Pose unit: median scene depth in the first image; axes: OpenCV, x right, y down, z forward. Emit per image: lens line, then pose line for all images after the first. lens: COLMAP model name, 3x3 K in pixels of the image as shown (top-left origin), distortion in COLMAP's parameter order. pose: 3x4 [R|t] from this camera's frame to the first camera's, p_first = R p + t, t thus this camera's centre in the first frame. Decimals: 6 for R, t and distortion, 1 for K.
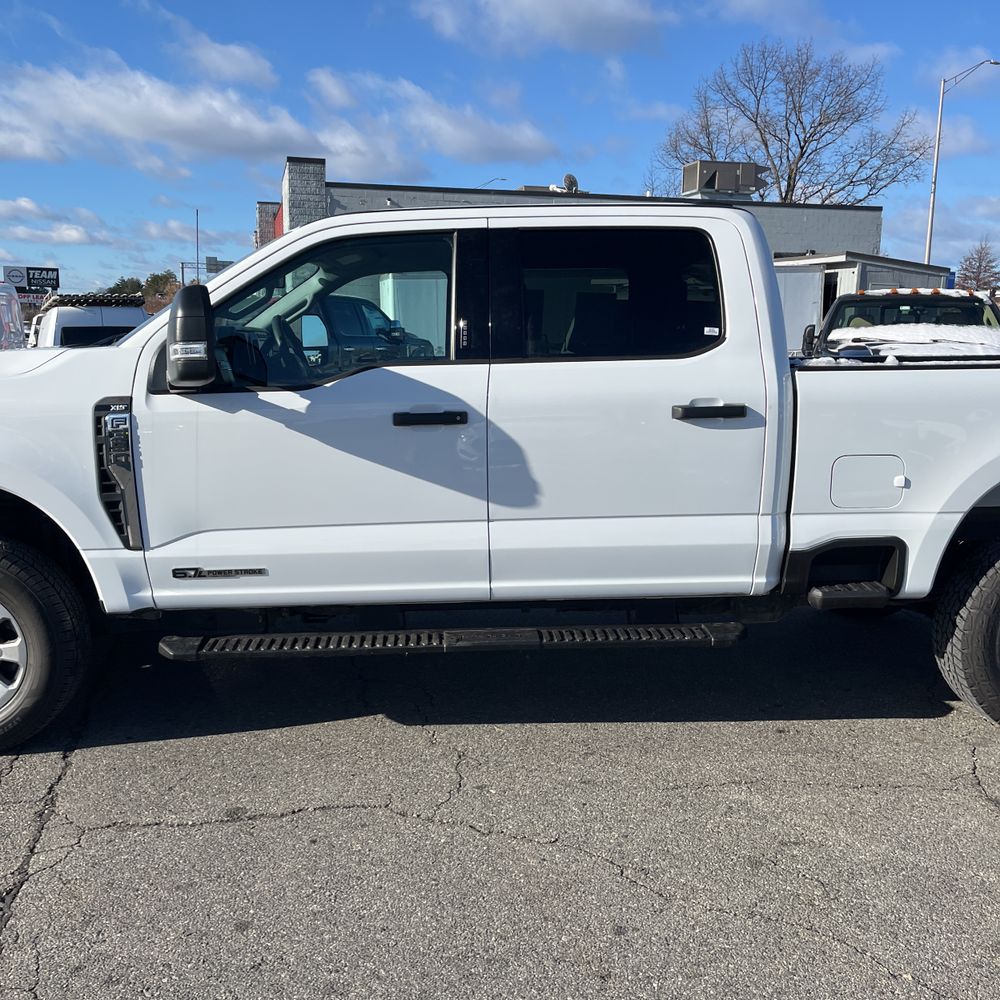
lens RADIAL K [[994.1, 0, 482.1], [0, 994.1, 498.1], [0, 0, 1]] dist [0.066544, -0.110038]
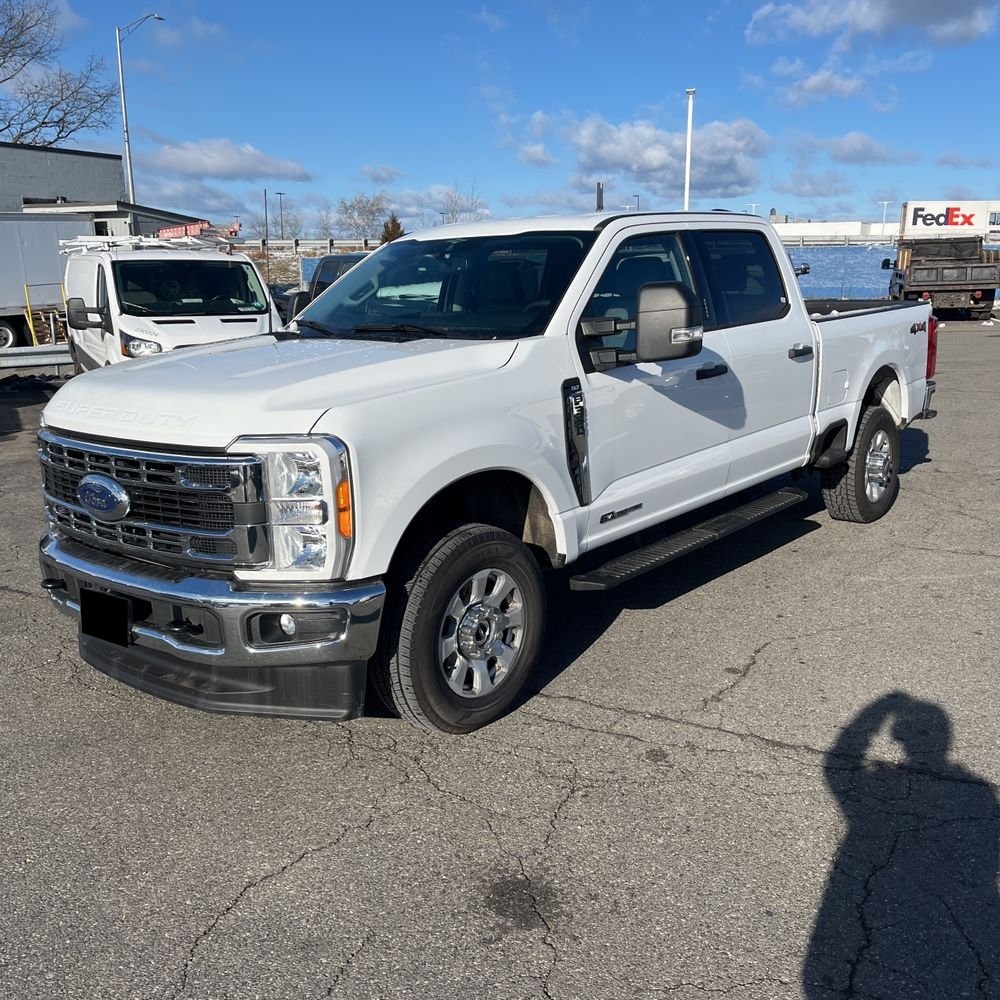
lens RADIAL K [[1018.1, 0, 490.7], [0, 1018.1, 497.7], [0, 0, 1]] dist [0.008020, 0.014919]
pose [[0.687268, -0.176576, 0.704616, -0.455930], [0.141436, 0.983969, 0.108627, -0.037405], [-0.712502, 0.025003, 0.701225, 0.082144]]
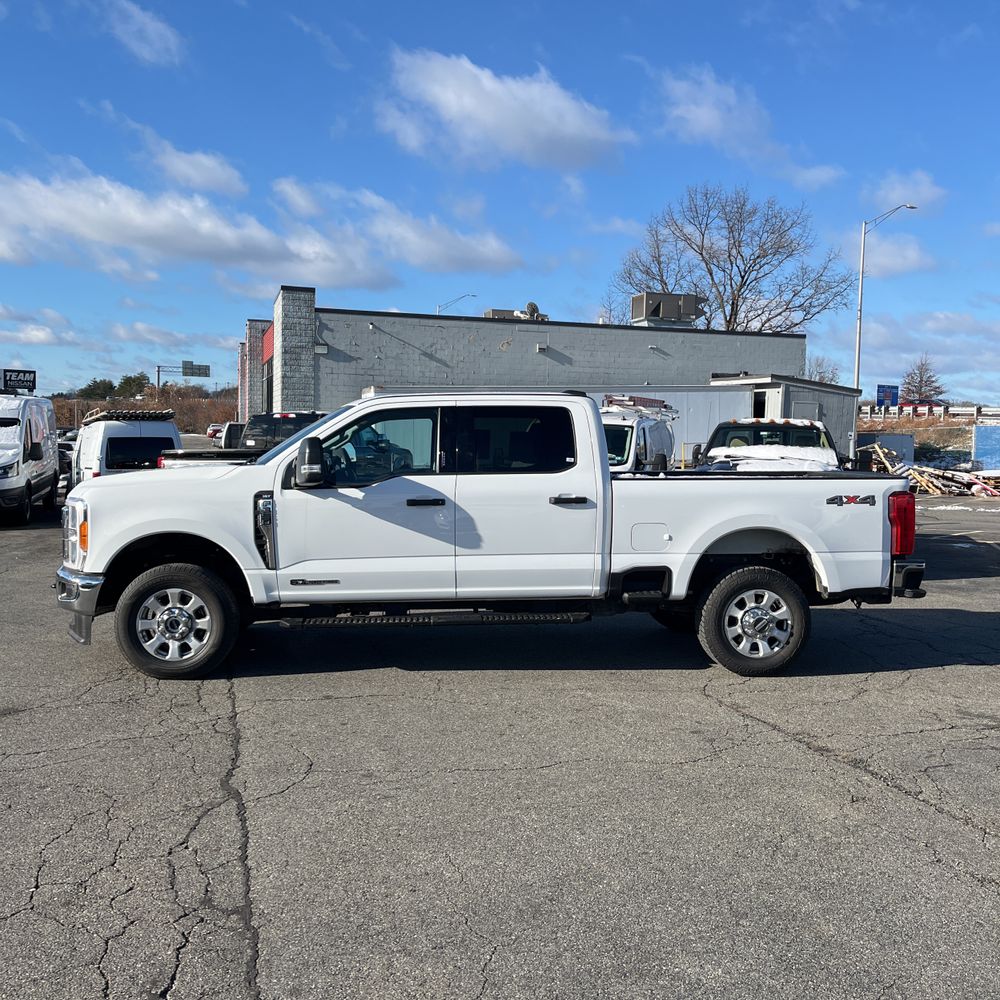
lens RADIAL K [[994.1, 0, 482.1], [0, 994.1, 498.1], [0, 0, 1]] dist [0.066544, -0.110038]
pose [[0.999526, 0.007489, 0.029863, -0.000009], [-0.004397, 0.994747, -0.102272, 0.039036], [-0.030472, 0.102092, 0.994308, -0.334902]]
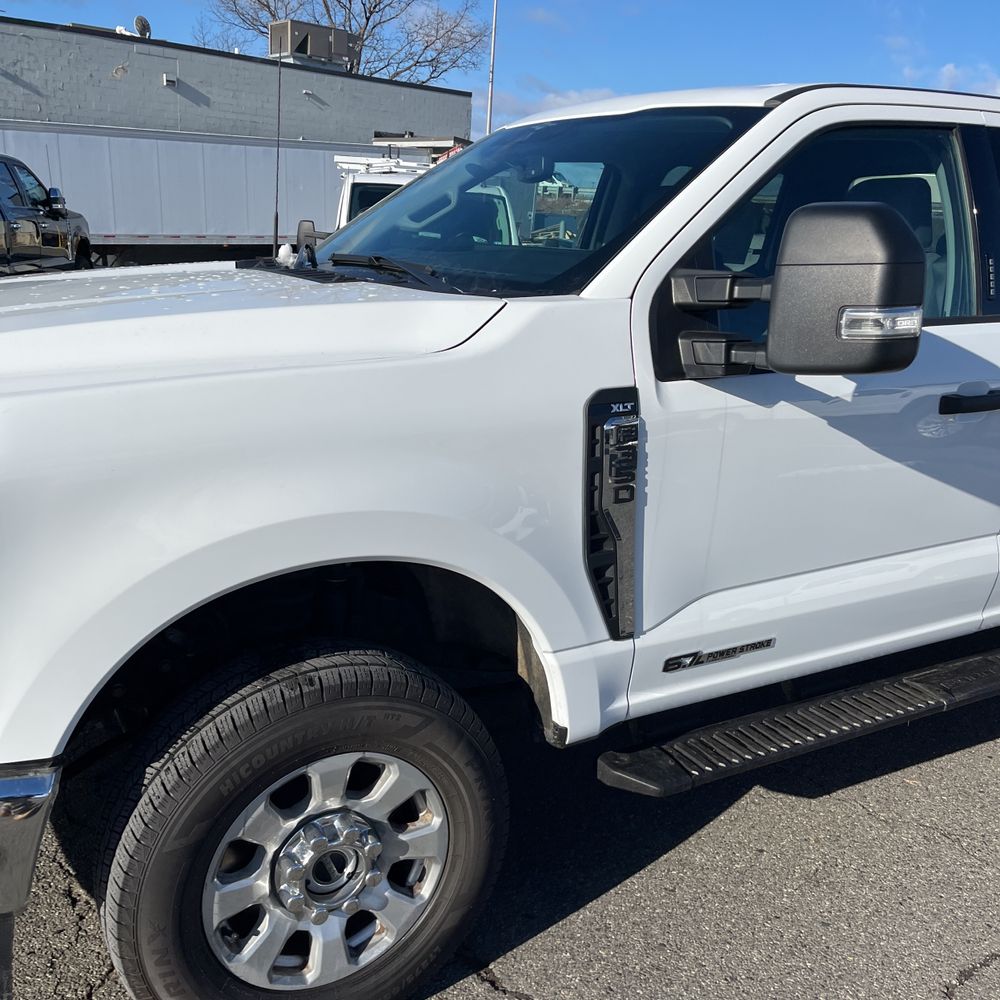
lens RADIAL K [[1018.1, 0, 490.7], [0, 1018.1, 497.7], [0, 0, 1]] dist [0.008020, 0.014919]
pose [[0.892083, -0.080734, 0.444602, -0.244925], [0.029914, 0.992303, 0.120168, -0.039084], [-0.450881, -0.093899, 0.887631, 0.177735]]
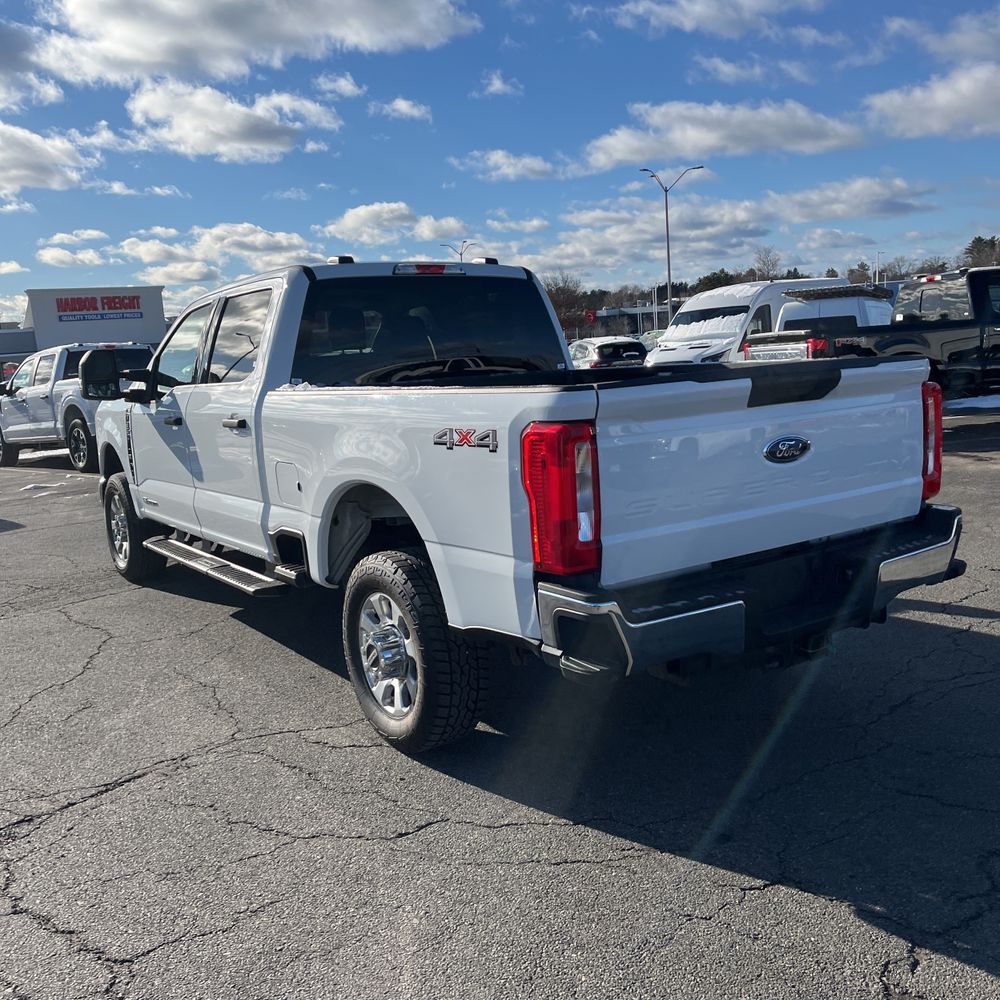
lens RADIAL K [[994.1, 0, 482.1], [0, 994.1, 498.1], [0, 0, 1]] dist [0.066544, -0.110038]
pose [[0.513043, 0.098696, -0.852670, 0.570216], [-0.076228, 0.994682, 0.069268, -0.037579], [0.854972, 0.029460, 0.517838, 0.203454]]
